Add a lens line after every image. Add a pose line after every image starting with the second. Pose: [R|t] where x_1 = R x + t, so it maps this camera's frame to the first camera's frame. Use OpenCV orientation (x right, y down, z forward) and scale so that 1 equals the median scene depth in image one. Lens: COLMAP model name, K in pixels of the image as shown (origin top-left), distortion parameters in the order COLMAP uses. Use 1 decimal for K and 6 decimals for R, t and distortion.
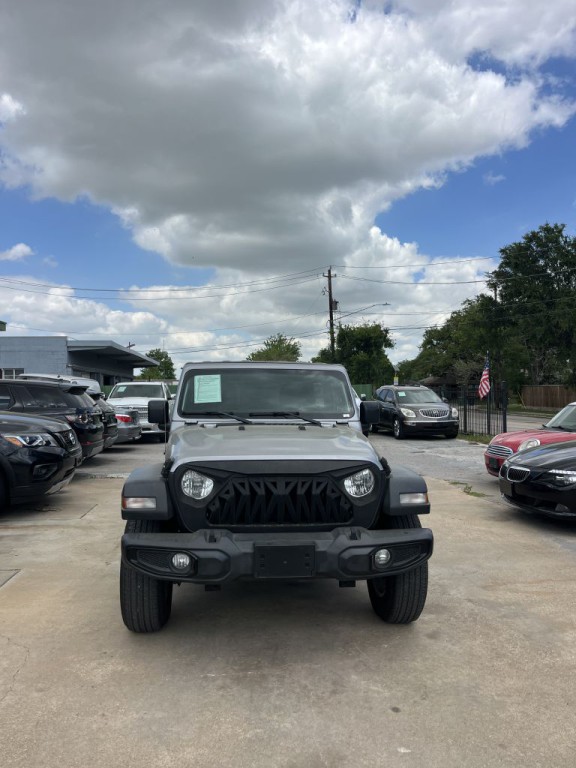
lens RADIAL K [[582.2, 0, 295.8], [0, 582.2, 413.2], [0, 0, 1]] dist [0.066641, -0.095432]
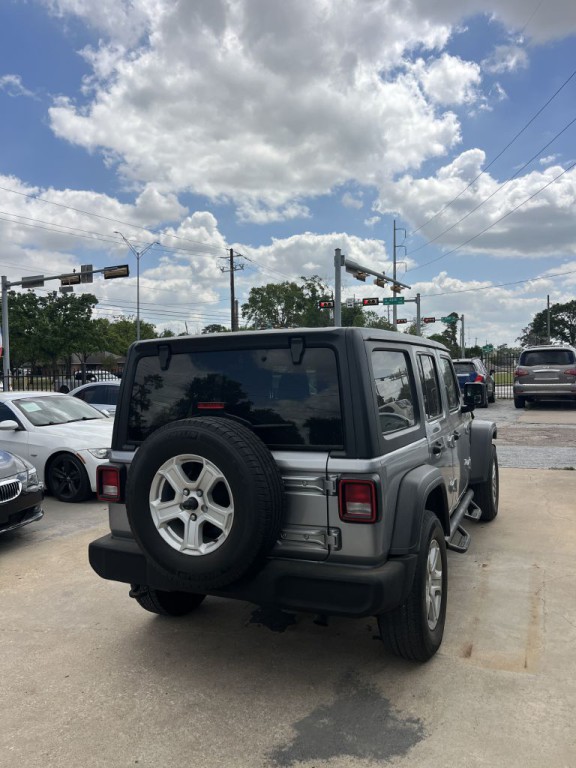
lens RADIAL K [[582.2, 0, 281.7], [0, 582.2, 369.6], [0, 0, 1]] dist [0.066641, -0.095432]
pose [[-0.849954, 0.020834, 0.526445, -0.564767], [0.042640, 0.998660, 0.029320, -0.103565], [-0.525129, 0.047368, -0.849704, 2.345645]]
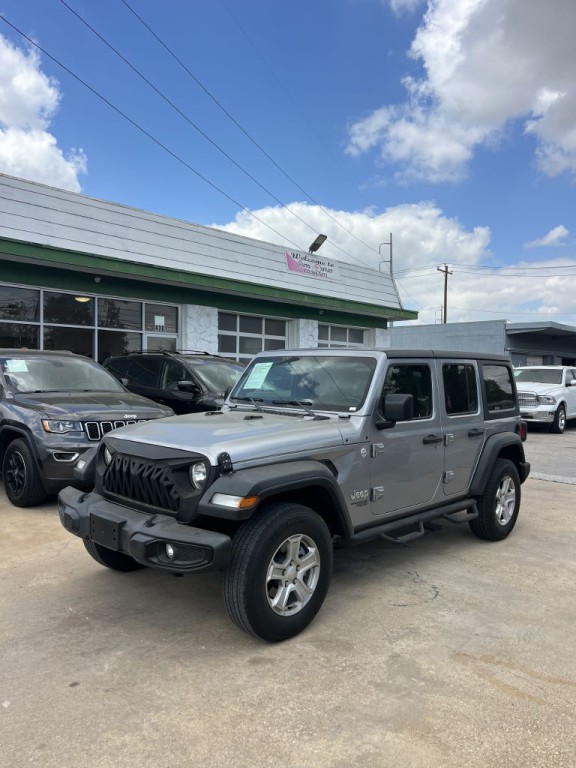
lens RADIAL K [[582.2, 0, 287.0], [0, 582.2, 395.7], [0, 0, 1]] dist [0.066641, -0.095432]
pose [[0.654581, 0.042180, -0.754814, 0.782194], [-0.042048, 0.998928, 0.019357, -0.033500], [0.754821, 0.019068, 0.655653, 0.382268]]
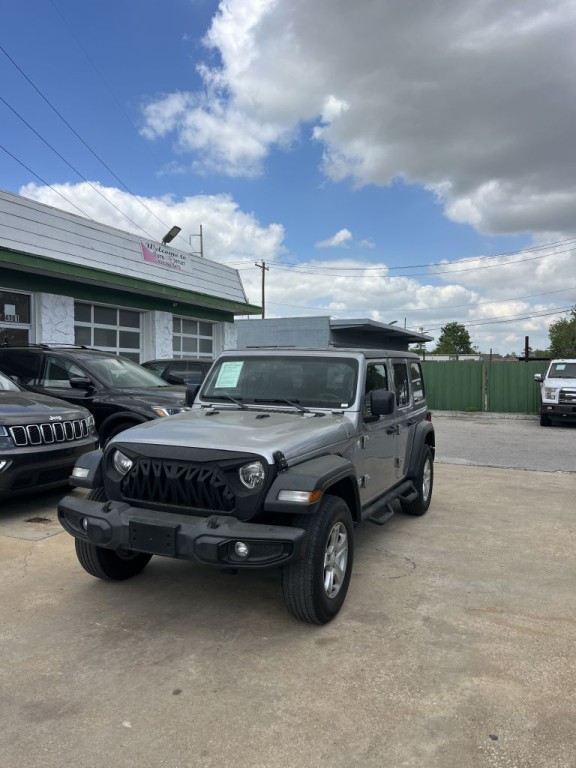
lens RADIAL K [[582.2, 0, 293.1], [0, 582.2, 392.6], [0, 0, 1]] dist [0.066641, -0.095432]
pose [[0.869795, 0.034222, -0.492225, 0.554746], [-0.029251, 0.999414, 0.017797, -0.036635], [0.492546, -0.001082, 0.870286, 0.122303]]
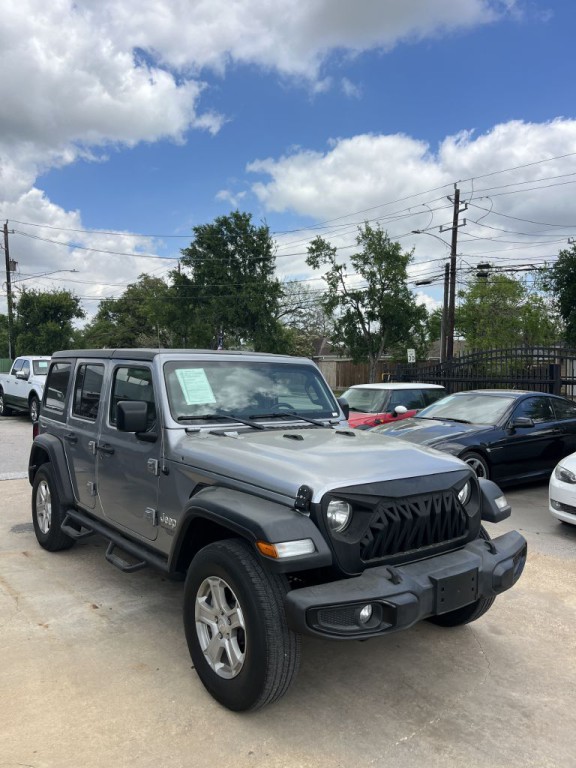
lens RADIAL K [[582.2, 0, 285.0], [0, 582.2, 398.6], [0, 0, 1]] dist [0.066641, -0.095432]
pose [[0.853389, -0.018130, 0.520959, -0.529707], [0.006026, 0.999671, 0.024919, -0.050518], [-0.521240, -0.018127, 0.853218, 0.271096]]
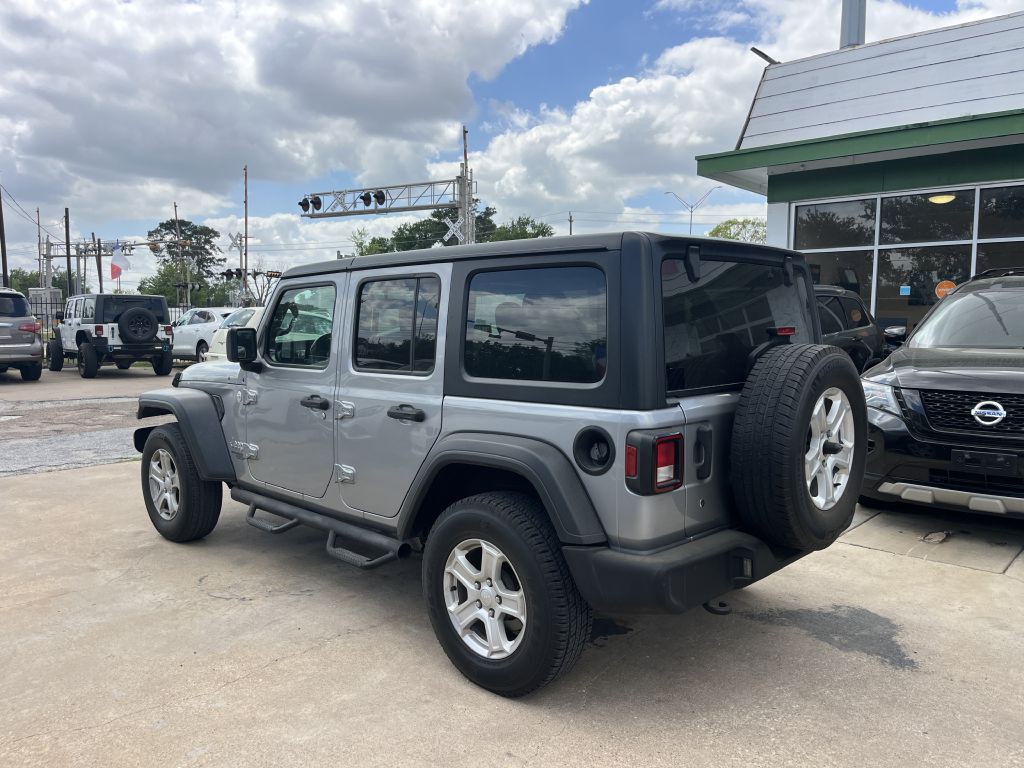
lens RADIAL K [[783.7, 0, 510.2], [0, 783.7, 385.6], [0, 0, 1]] dist [0.054682, -0.076590]
pose [[-0.766327, 0.053799, -0.640194, 0.548826], [-0.021486, 0.993784, 0.109233, -0.067714], [0.642091, 0.097464, -0.760408, 2.204233]]
